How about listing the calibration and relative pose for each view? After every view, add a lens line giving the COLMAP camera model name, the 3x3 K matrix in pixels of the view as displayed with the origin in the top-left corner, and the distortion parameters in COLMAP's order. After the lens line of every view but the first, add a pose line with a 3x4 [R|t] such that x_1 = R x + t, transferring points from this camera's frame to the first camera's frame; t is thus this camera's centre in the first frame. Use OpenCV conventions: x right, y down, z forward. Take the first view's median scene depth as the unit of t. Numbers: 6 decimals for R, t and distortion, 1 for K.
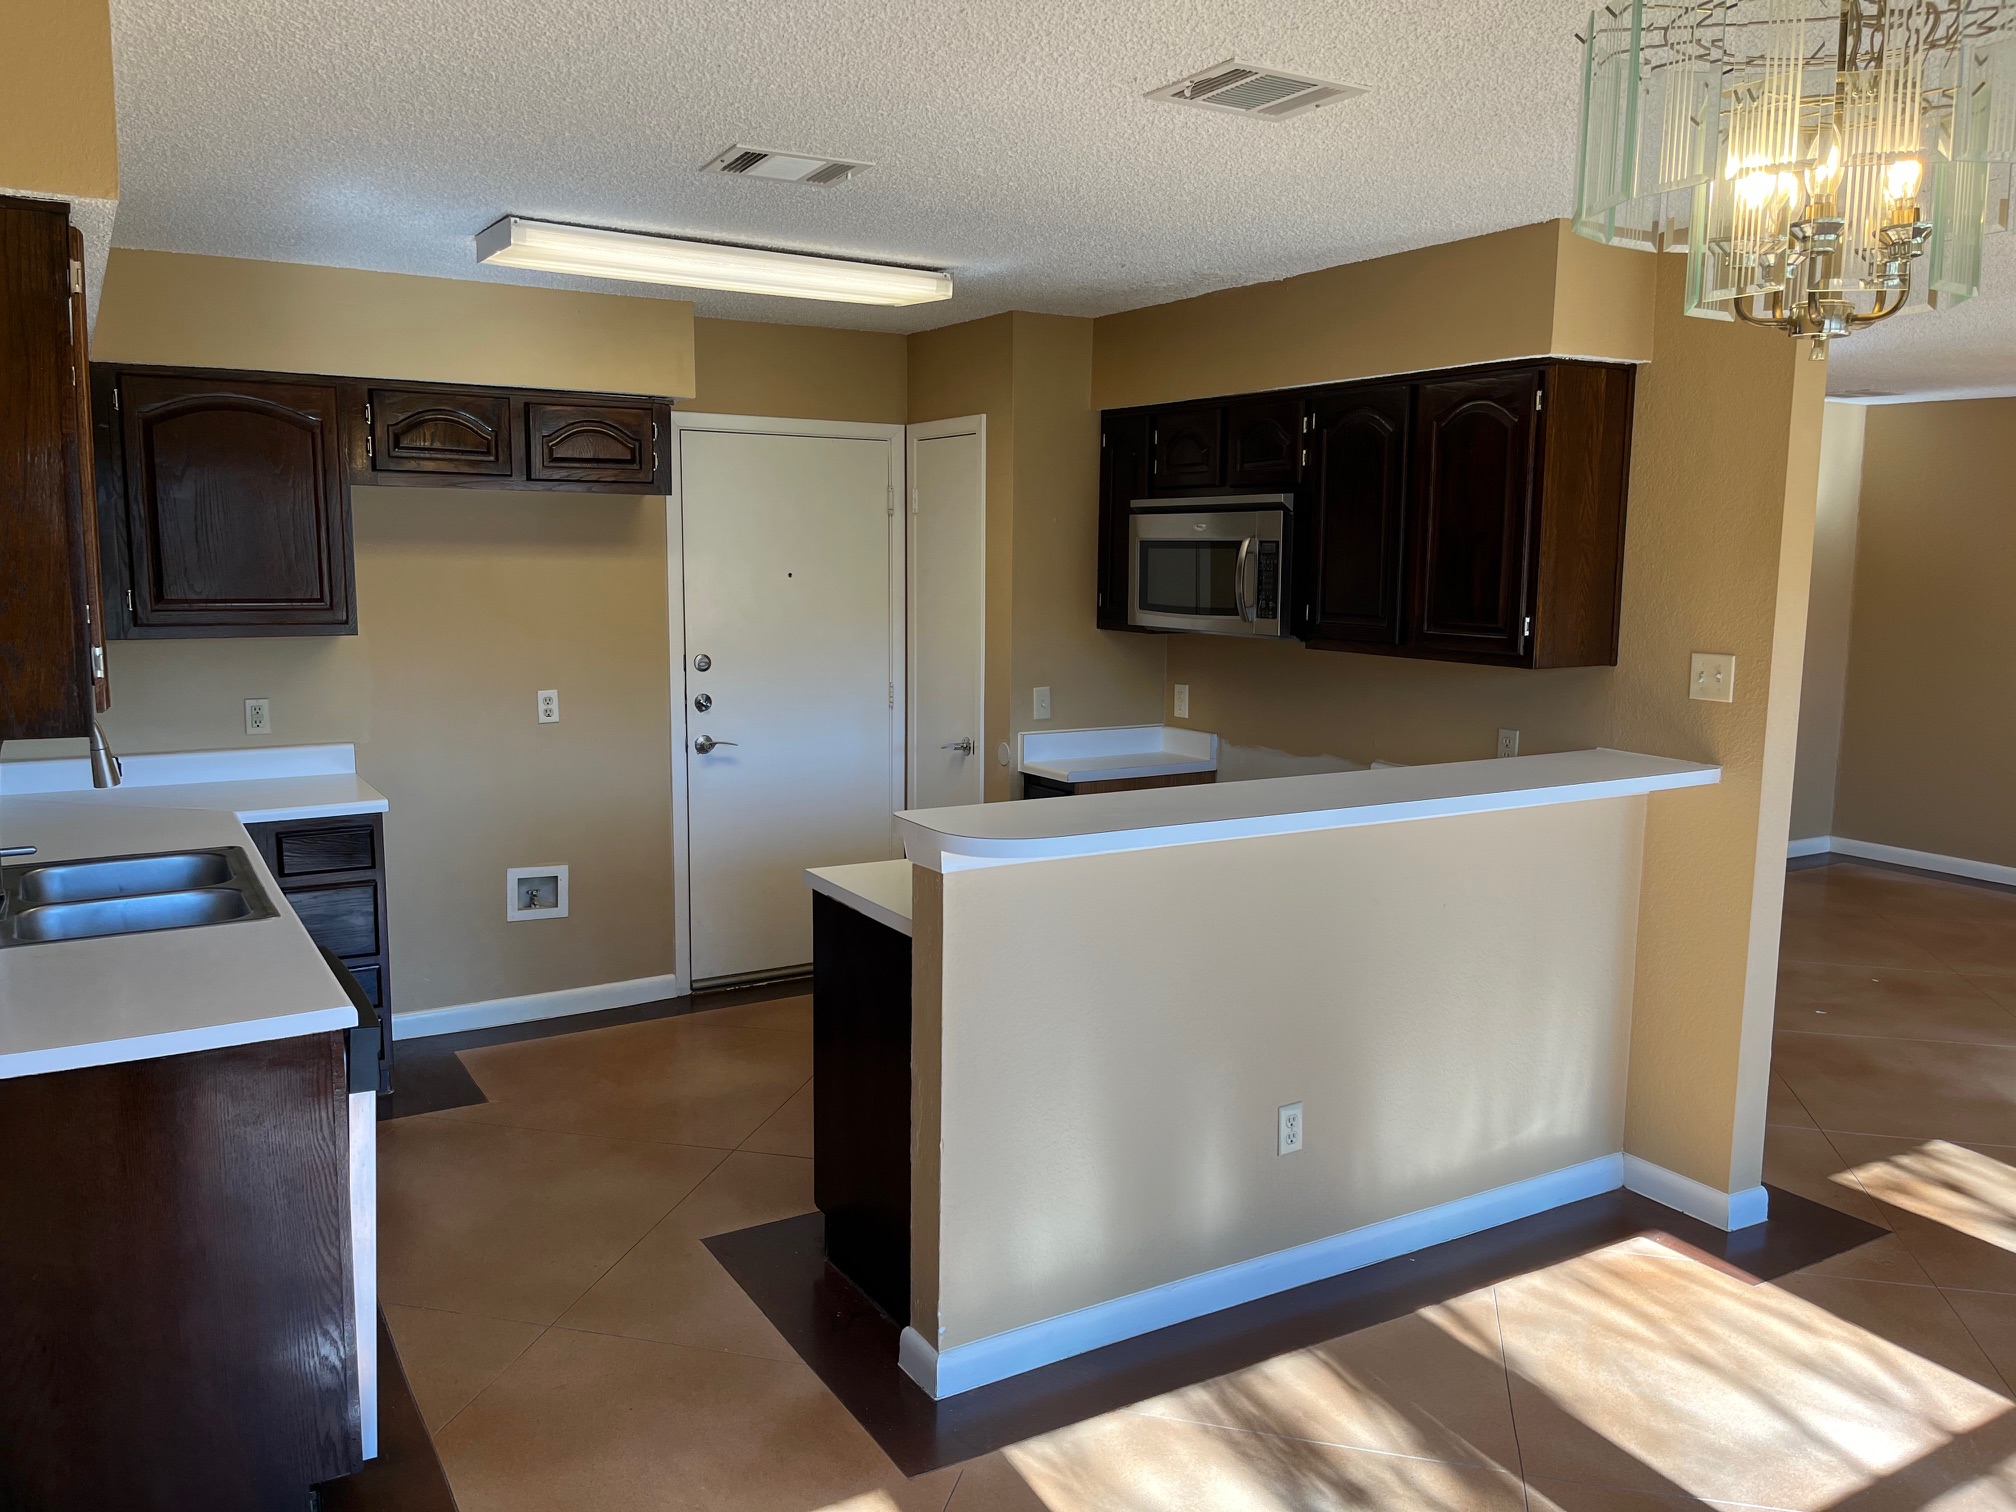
lens RADIAL K [[1542.6, 0, 994.7], [0, 1542.6, 753.8], [0, 0, 1]] dist [0.016813, 0.002476]
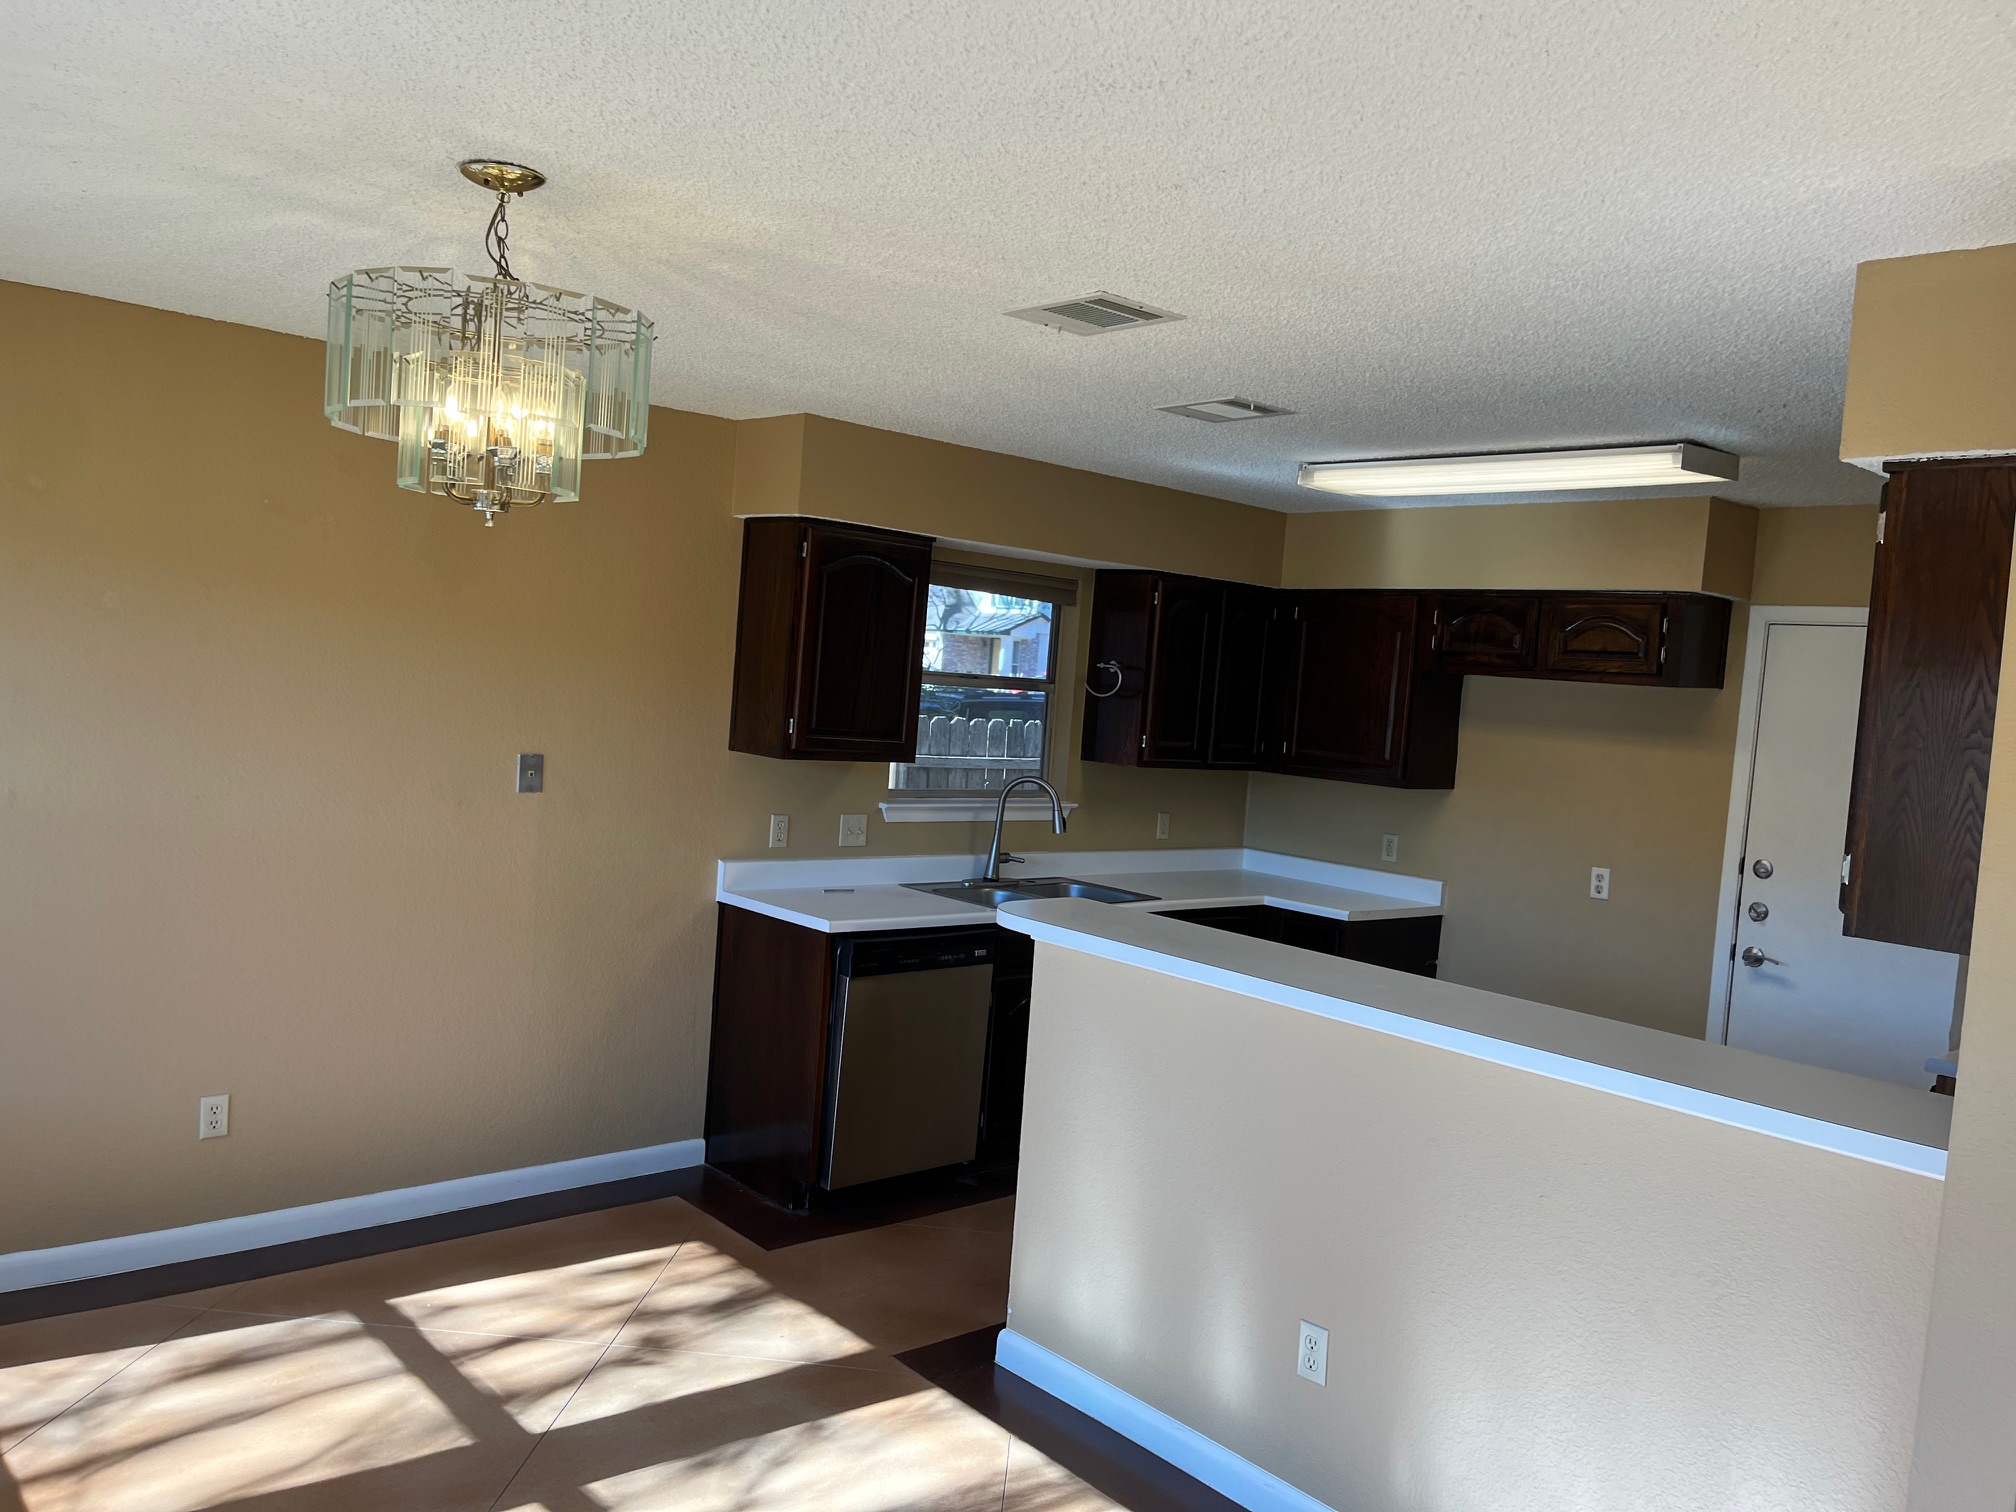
lens RADIAL K [[1542.6, 0, 996.7], [0, 1542.6, 751.8], [0, 0, 1]] dist [0.016813, 0.002476]
pose [[0.177930, 0.052055, -0.982665, 0.726089], [-0.205950, 0.978454, 0.014541, -0.052696], [0.962250, 0.199793, 0.184817, 0.415887]]
